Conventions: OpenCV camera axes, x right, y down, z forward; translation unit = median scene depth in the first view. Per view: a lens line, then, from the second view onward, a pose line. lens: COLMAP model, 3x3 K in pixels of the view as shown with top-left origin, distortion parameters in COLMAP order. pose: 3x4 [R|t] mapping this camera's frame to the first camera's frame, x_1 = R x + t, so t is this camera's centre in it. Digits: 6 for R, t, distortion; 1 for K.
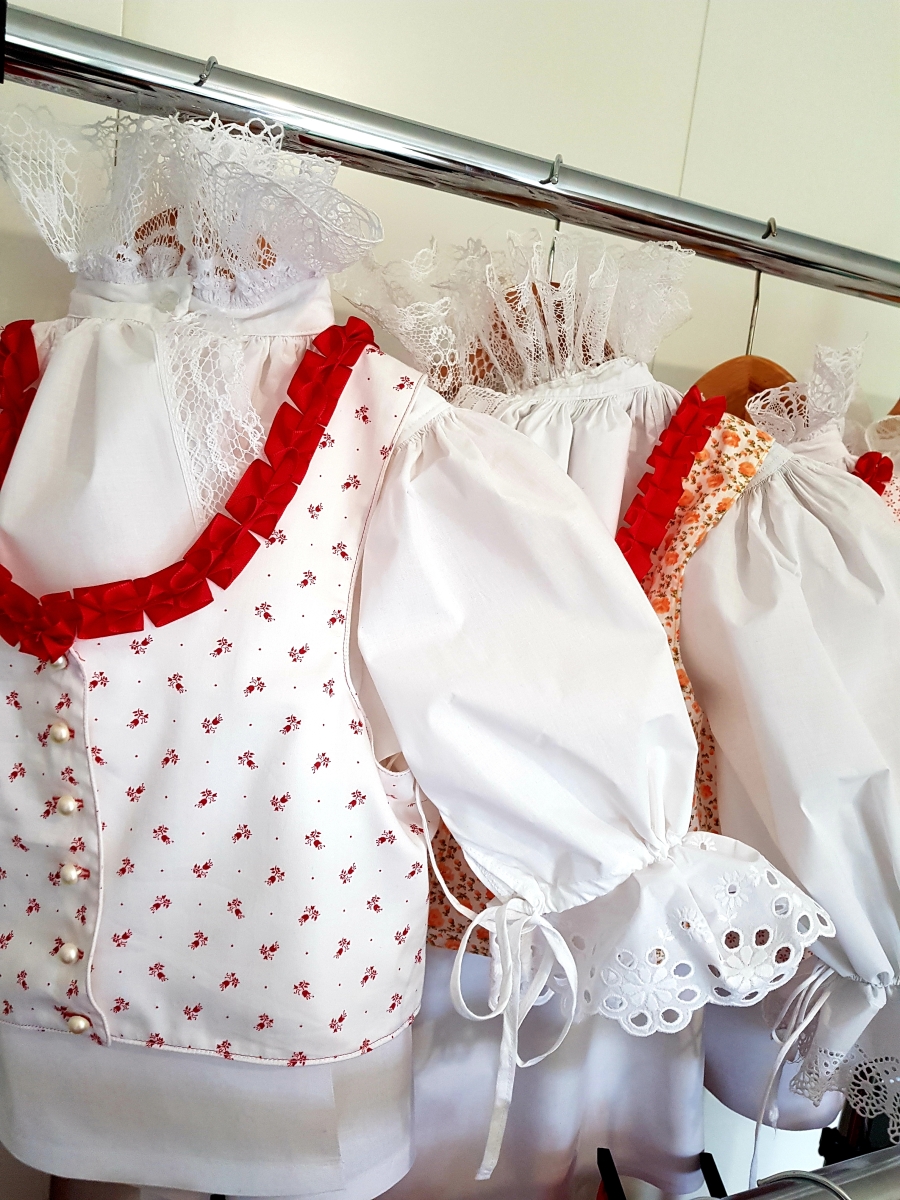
lens RADIAL K [[922.4, 0, 450.0], [0, 922.4, 600.0], [0, 0, 1]] dist [0.009079, -0.001735]
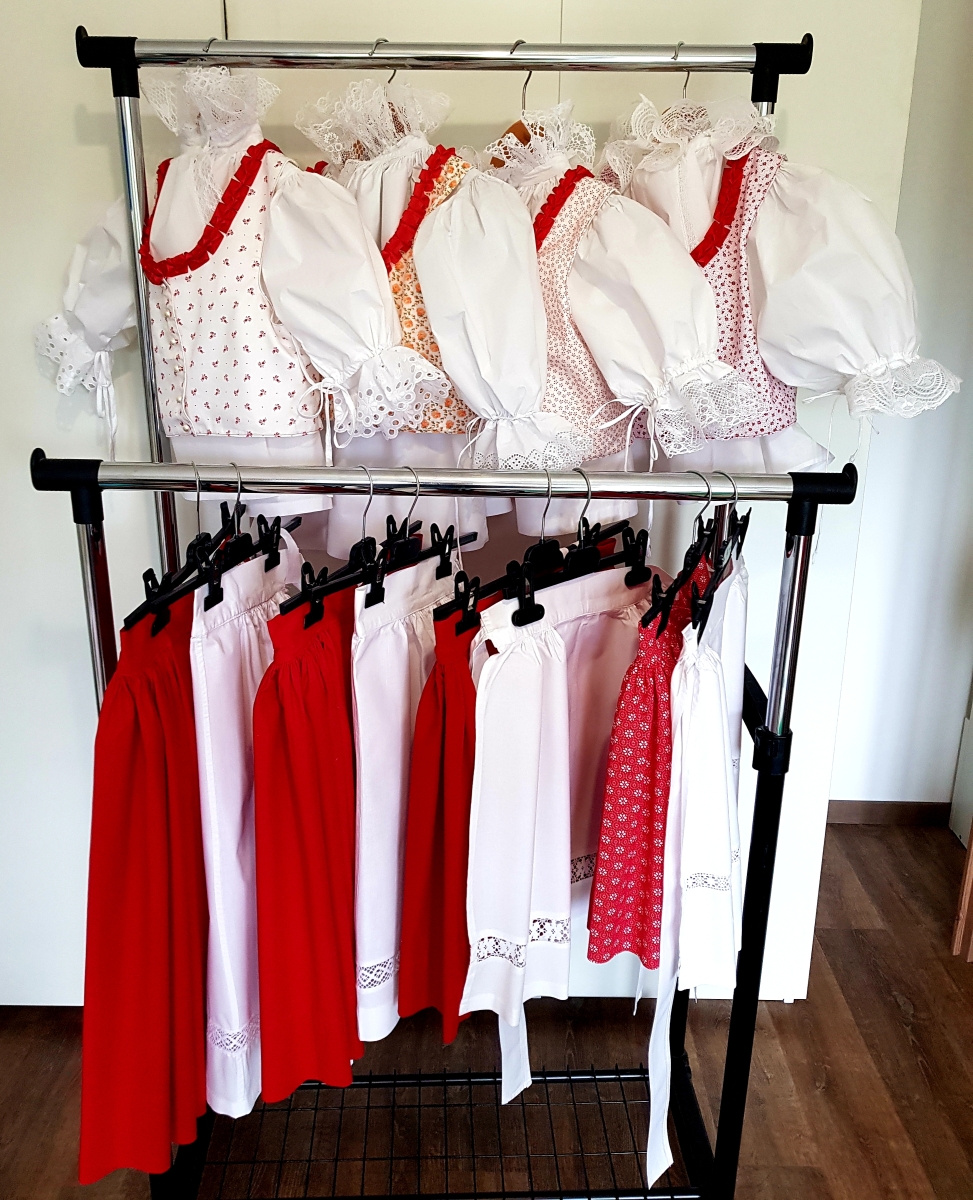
lens RADIAL K [[1039.6, 0, 486.5], [0, 1039.6, 600.0], [0, 0, 1]] dist [0.006341, -0.087277]
pose [[0.910882, 0.035819, -0.411109, 1.697753], [0.029394, 0.988063, 0.151217, 0.529735], [0.411618, -0.149825, 0.898957, -1.477424]]
